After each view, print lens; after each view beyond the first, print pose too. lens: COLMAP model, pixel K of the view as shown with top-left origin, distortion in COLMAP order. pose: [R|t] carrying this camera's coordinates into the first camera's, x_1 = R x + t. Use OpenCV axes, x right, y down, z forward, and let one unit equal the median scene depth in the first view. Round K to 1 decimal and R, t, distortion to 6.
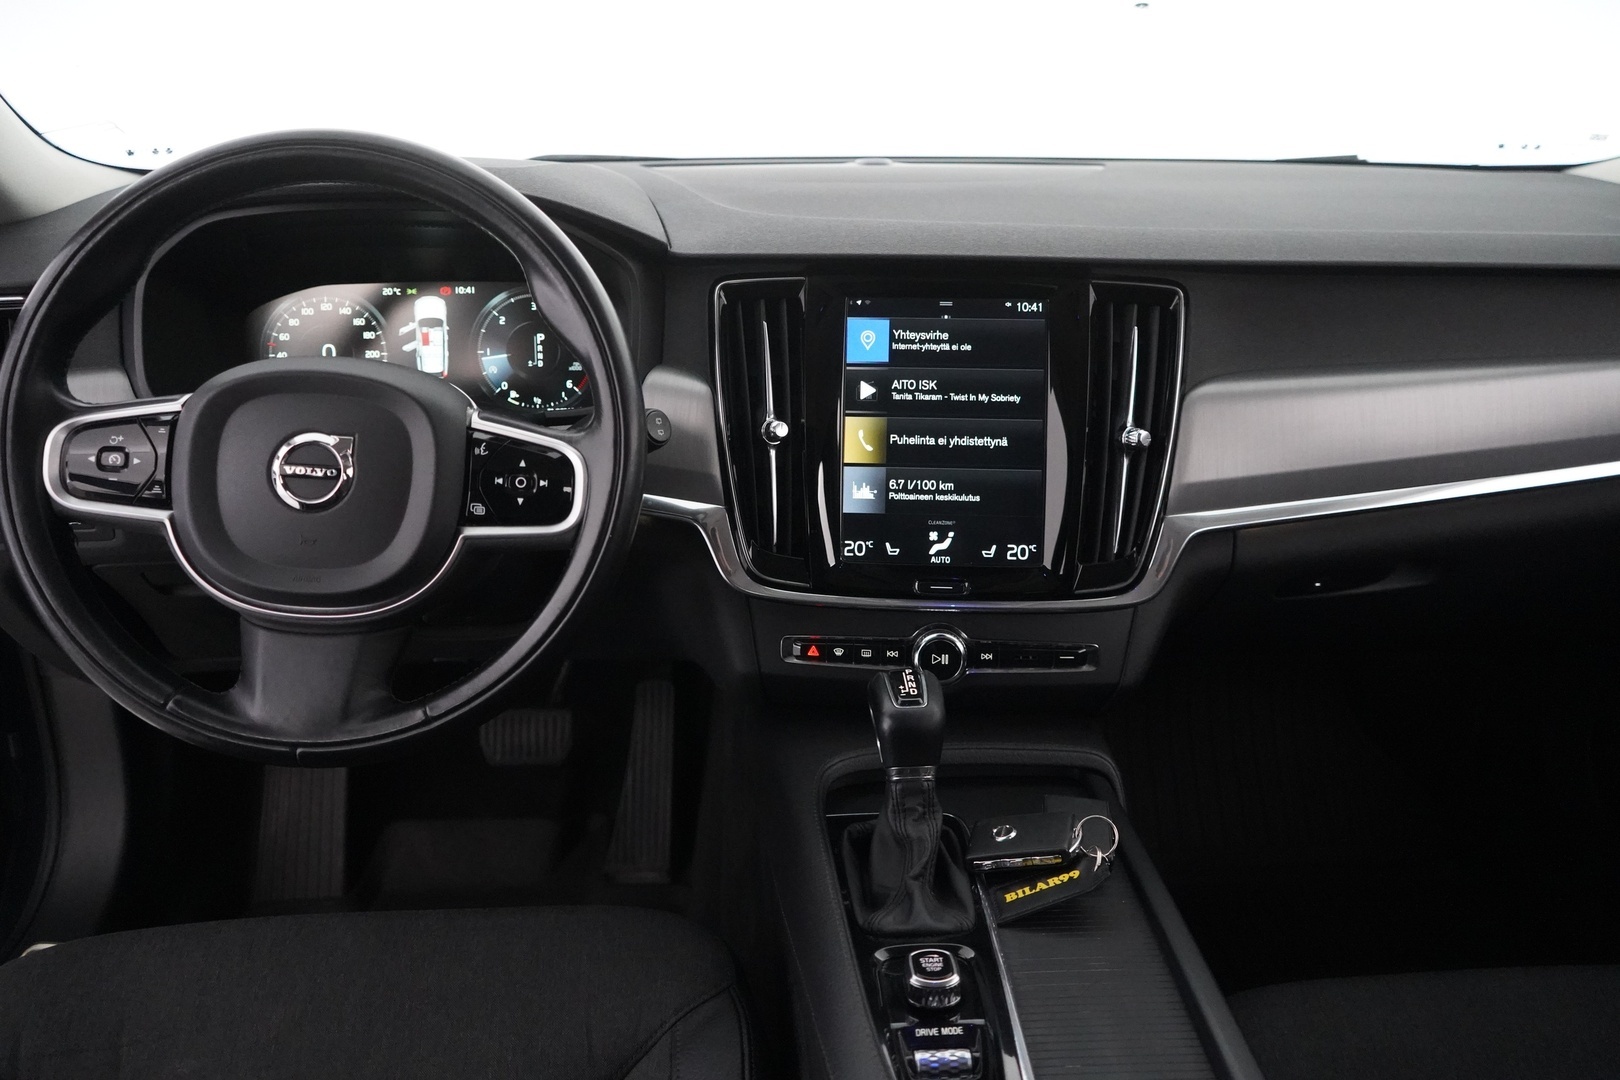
lens RADIAL K [[1324.1, 0, 812.6], [0, 1324.1, 534.8], [0, 0, 1]] dist [-0.008206, 0.012037]
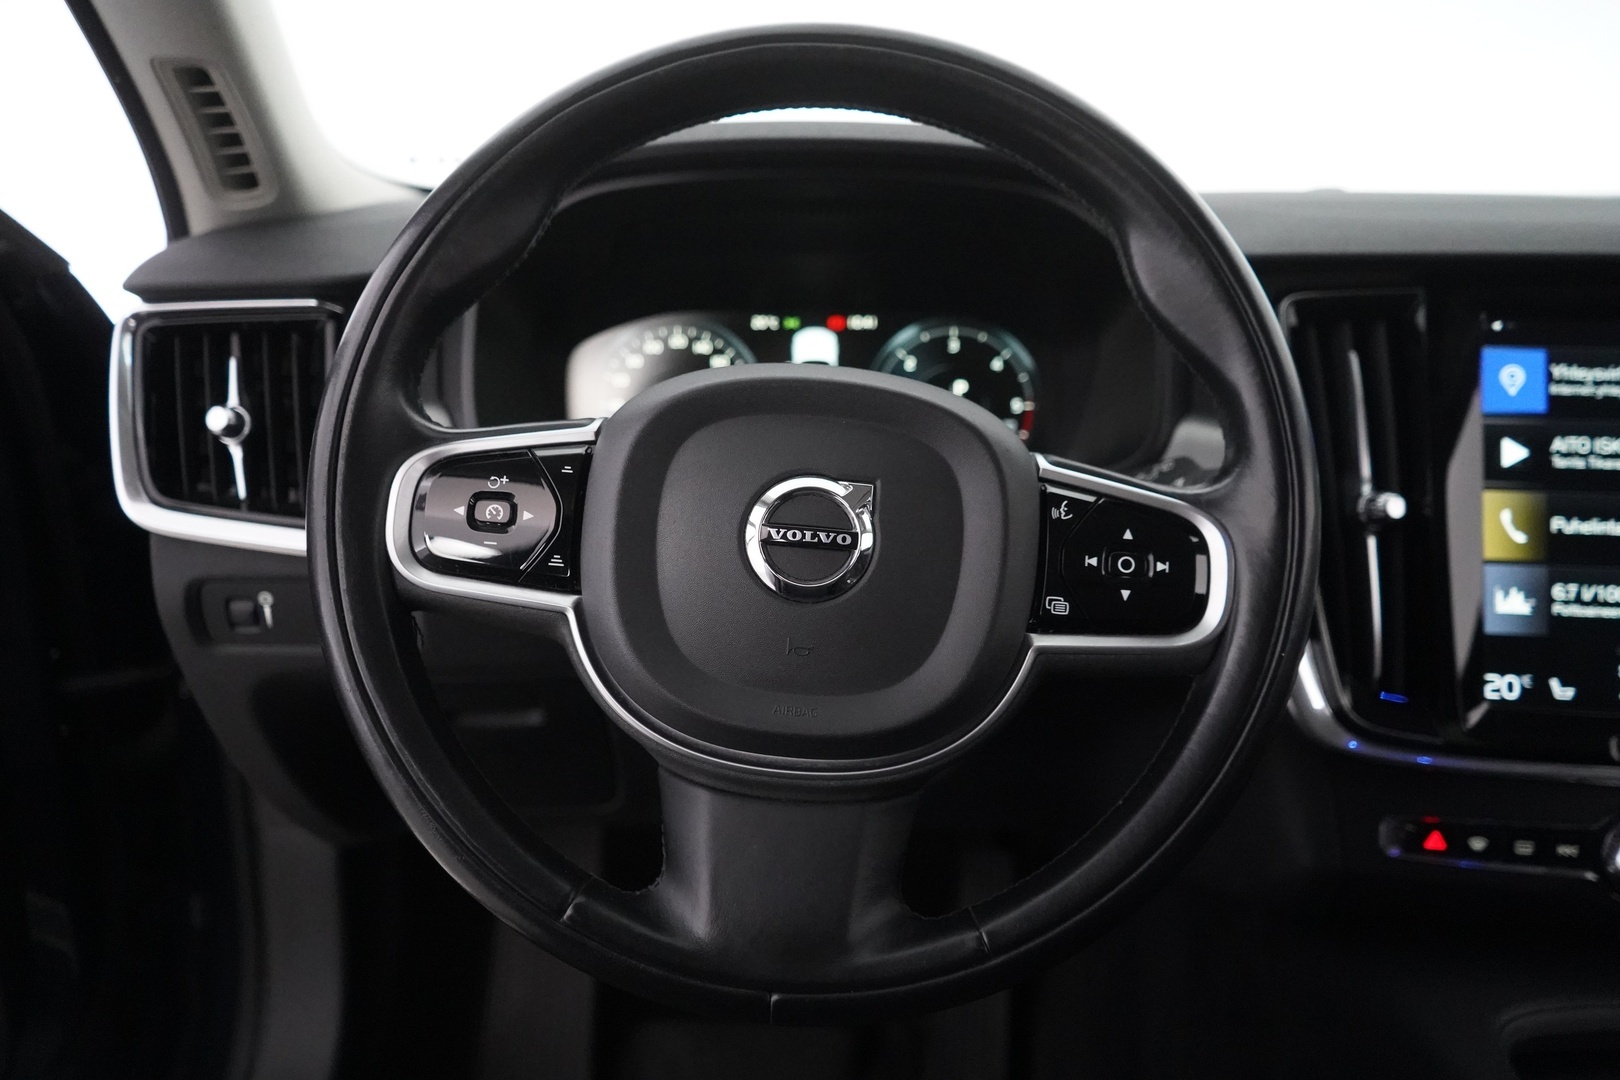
lens RADIAL K [[1324.1, 0, 807.4], [0, 1324.1, 531.2], [0, 0, 1]] dist [-0.008206, 0.012037]
pose [[0.997683, 0.021277, -0.064627, -0.277186], [-0.028004, 0.994074, -0.105036, 0.012032], [0.062009, 0.106602, 0.992366, 0.311226]]
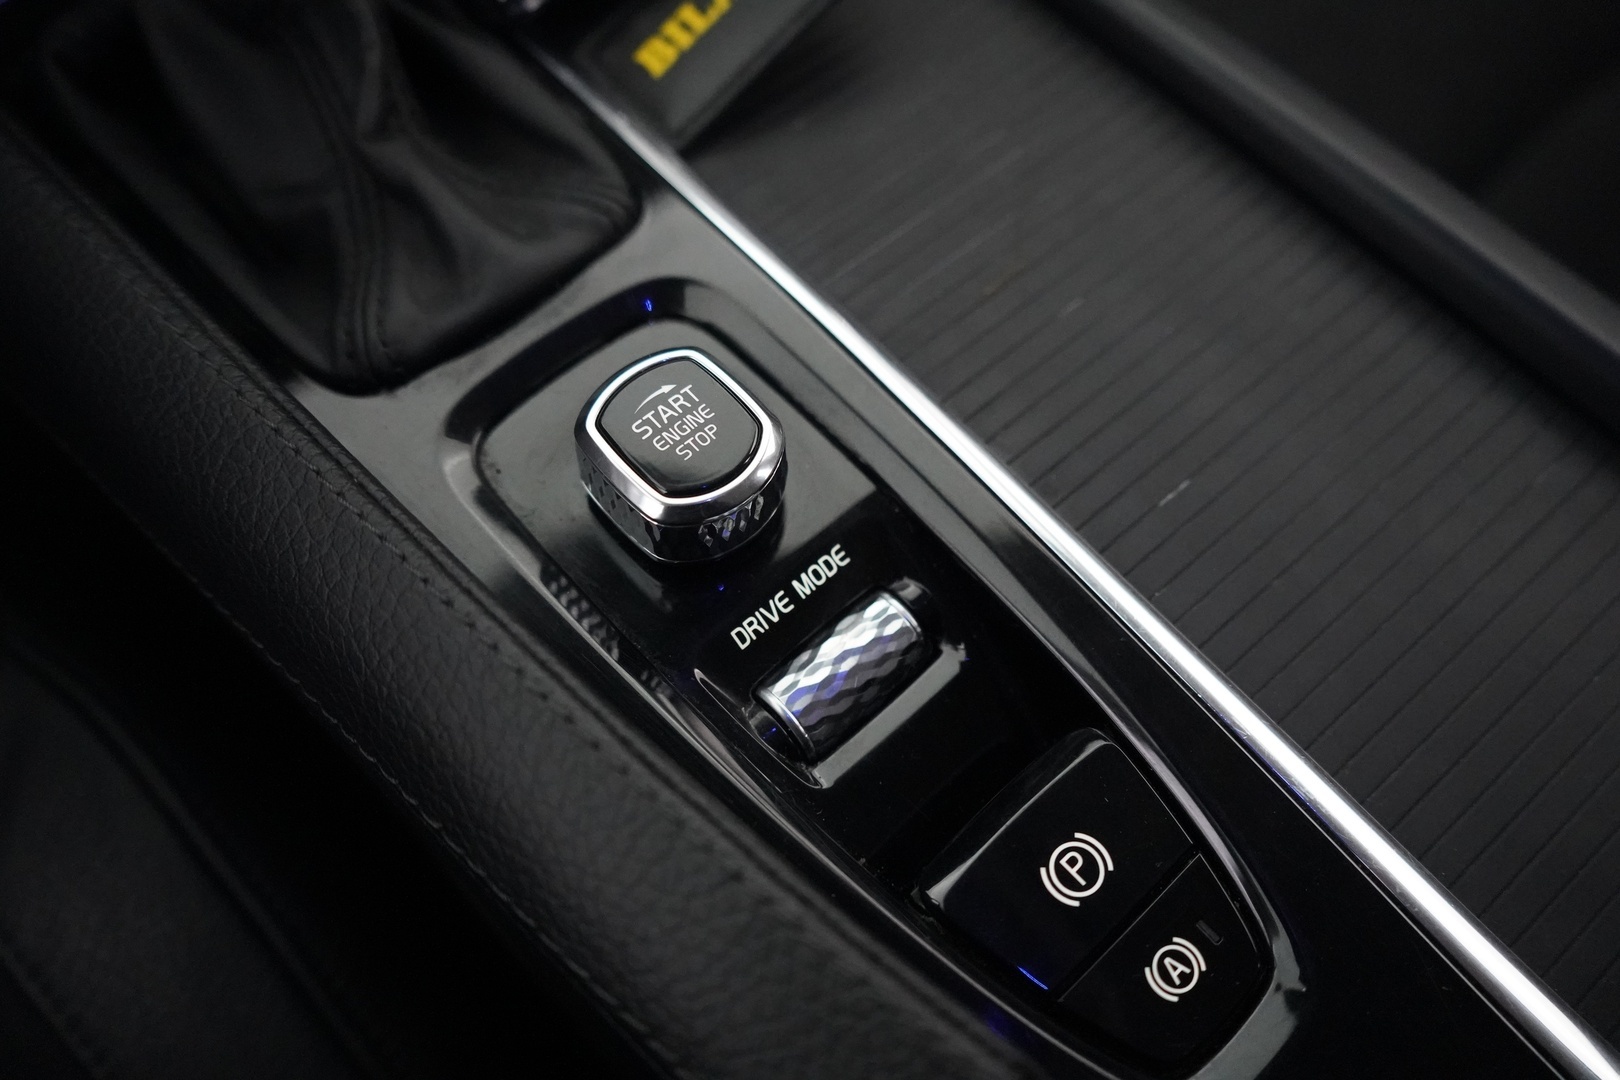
lens RADIAL K [[1324.1, 0, 808.4], [0, 1324.1, 533.9], [0, 0, 1]] dist [-0.008206, 0.012037]
pose [[0.771156, -0.536235, 0.343177, -0.000248], [0.167443, 0.690893, 0.703299, 0.107939], [-0.614232, -0.484891, 0.622575, 0.596864]]
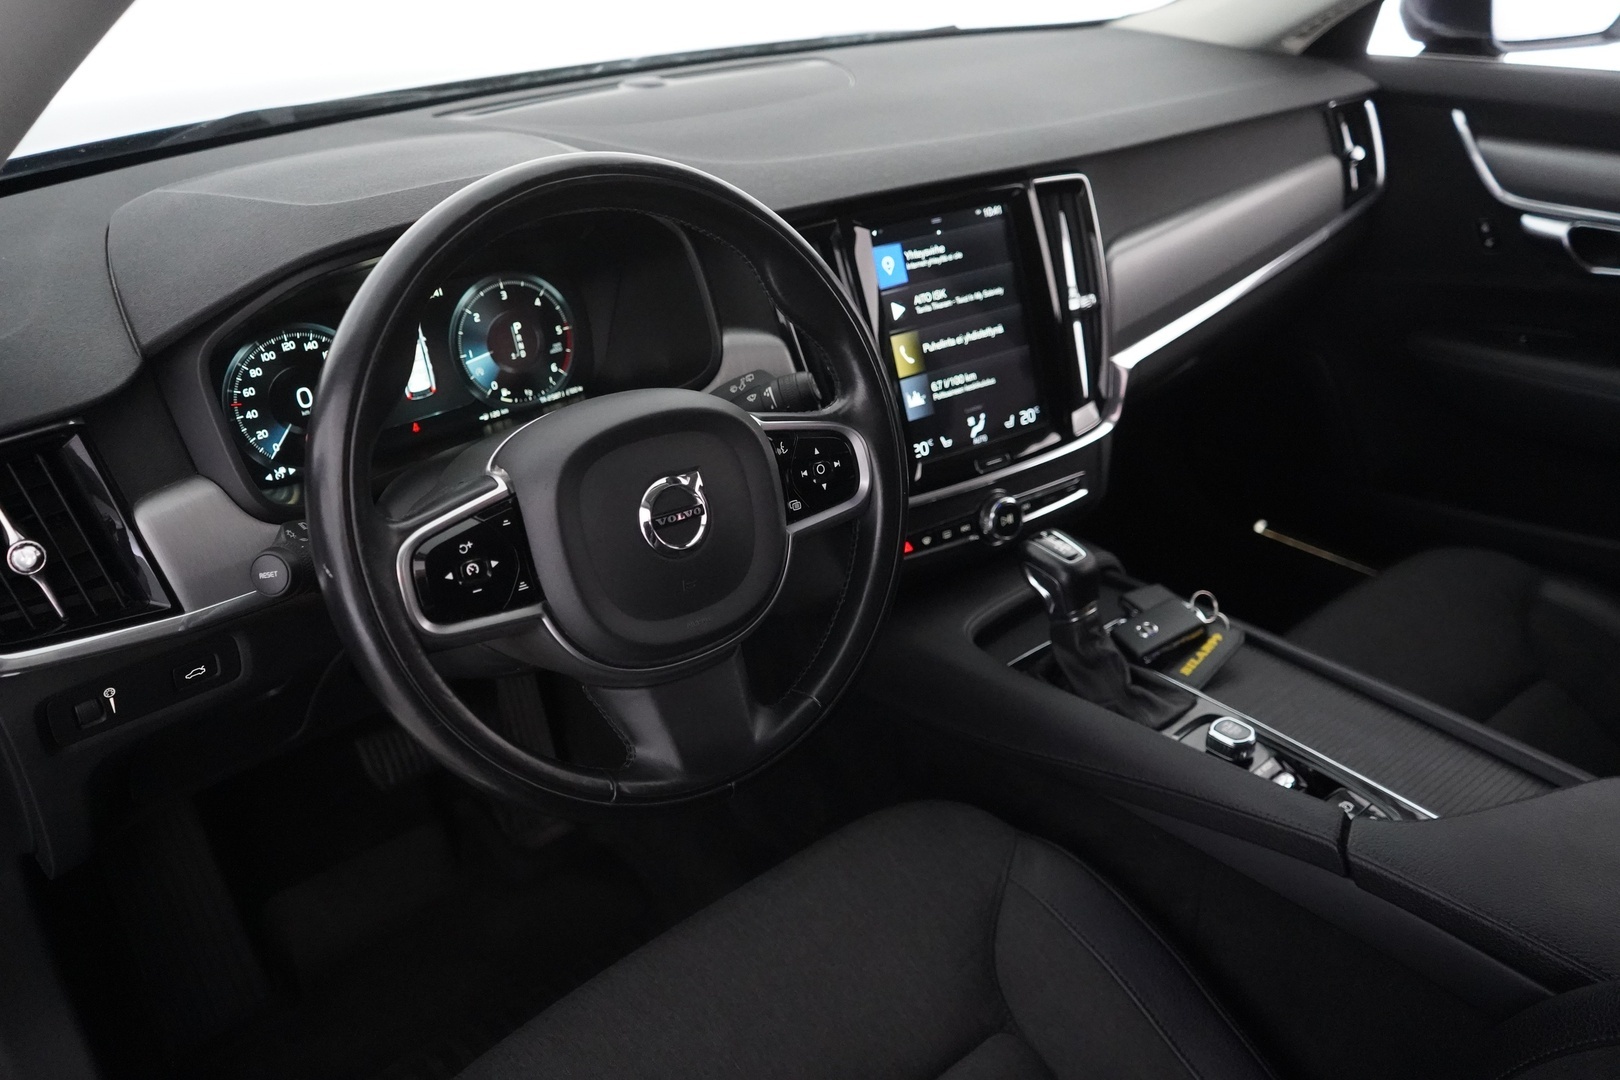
lens RADIAL K [[1324.1, 0, 822.2], [0, 1324.1, 533.0], [0, 0, 1]] dist [-0.008206, 0.012037]
pose [[0.788695, -0.301233, 0.535929, -0.669869], [0.229966, 0.953003, 0.197233, -0.166435], [-0.570154, -0.032311, 0.820902, 0.112664]]
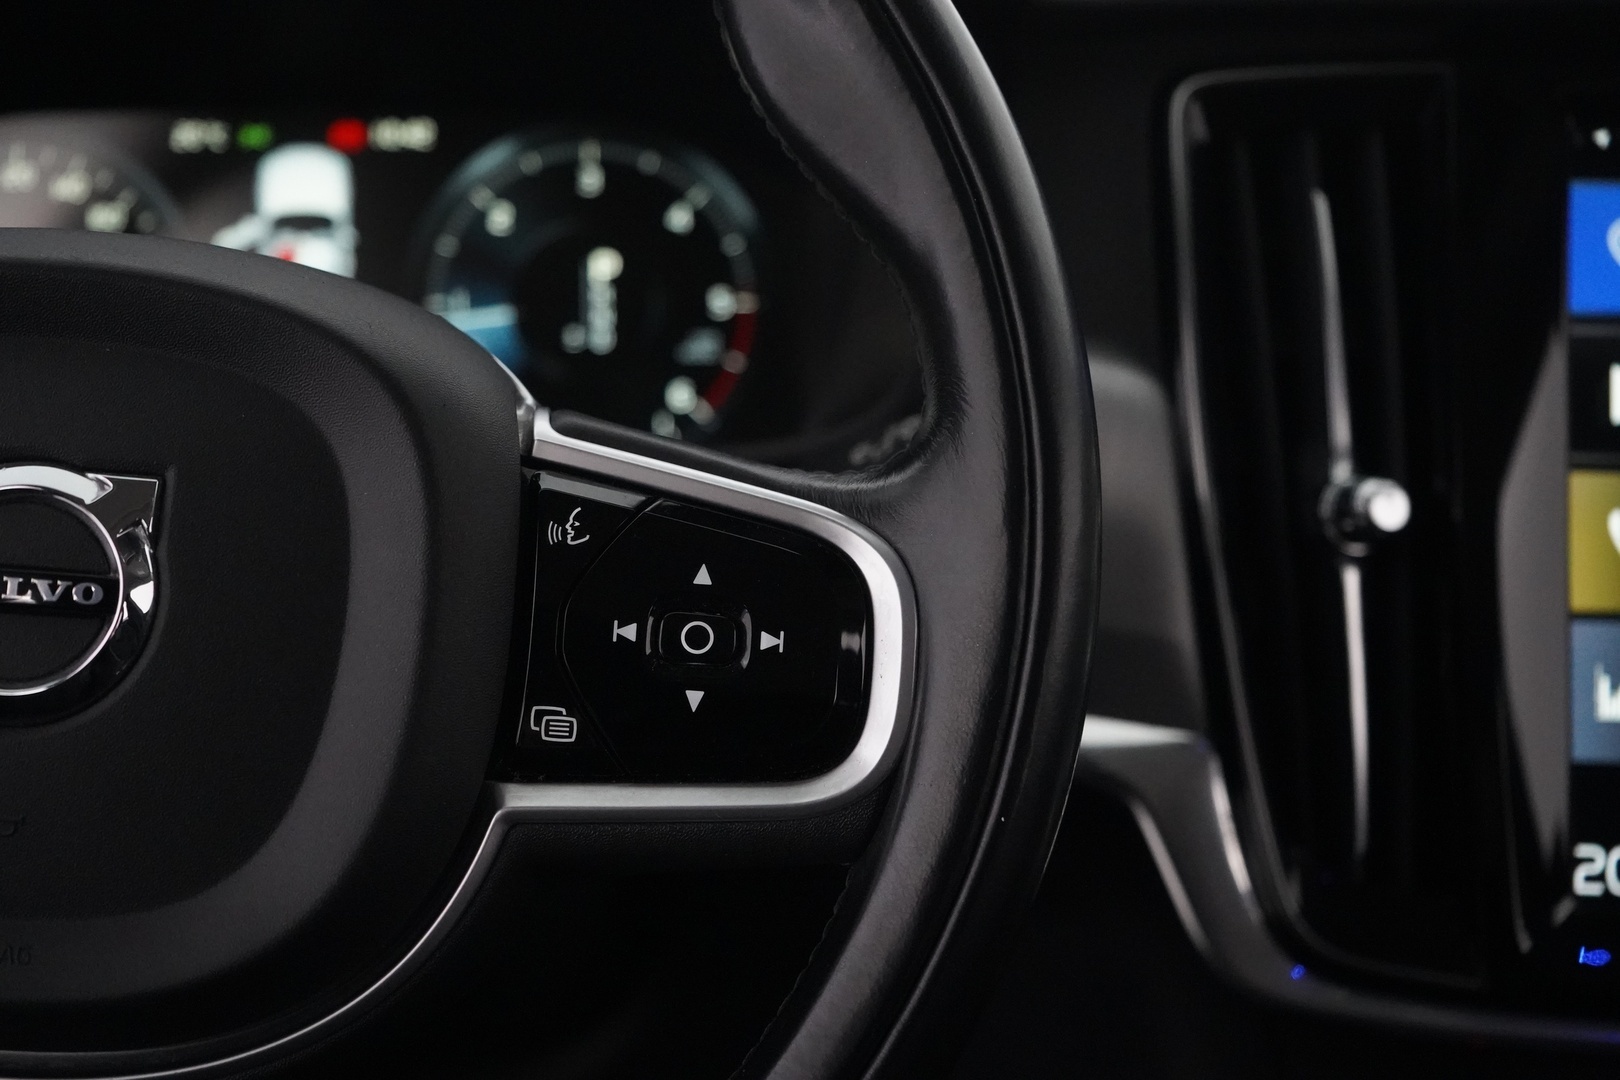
lens RADIAL K [[2709.2, 0, 815.3], [0, 2709.2, 525.3], [0, 0, 1]] dist [-0.024325, 0.000000]
pose [[0.999694, 0.009997, -0.022611, -0.150870], [-0.012514, 0.993393, -0.114078, 0.004238], [0.021321, 0.114326, 0.993214, 0.321889]]
